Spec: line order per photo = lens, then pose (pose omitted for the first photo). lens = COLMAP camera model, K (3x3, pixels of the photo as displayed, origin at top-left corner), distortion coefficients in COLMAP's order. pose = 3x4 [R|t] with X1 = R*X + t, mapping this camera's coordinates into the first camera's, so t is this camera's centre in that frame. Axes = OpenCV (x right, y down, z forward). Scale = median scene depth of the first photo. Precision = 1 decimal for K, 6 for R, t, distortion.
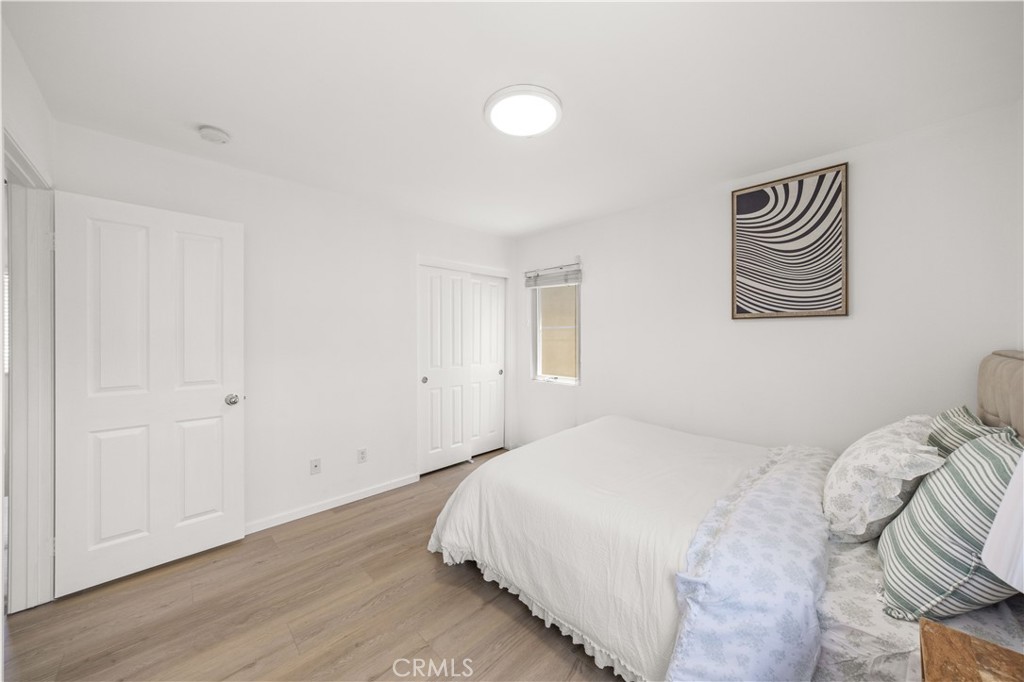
lens RADIAL K [[341.0, 0, 504.3], [0, 341.0, 339.2], [0, 0, 1]] dist [-0.009890, -0.000704]
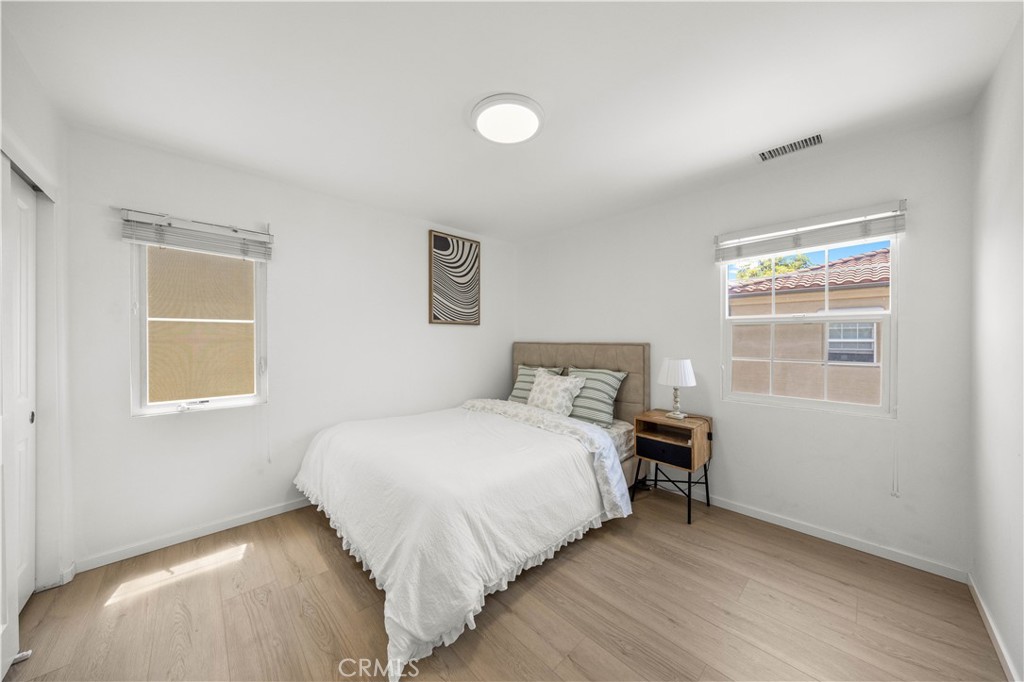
lens RADIAL K [[341.0, 0, 504.6], [0, 341.0, 339.3], [0, 0, 1]] dist [-0.009890, -0.000704]
pose [[0.020731, 0.001405, 0.999784, -0.766849], [0.007596, 0.999970, -0.001563, 0.010558], [-0.999756, 0.007626, 0.020719, 0.748715]]
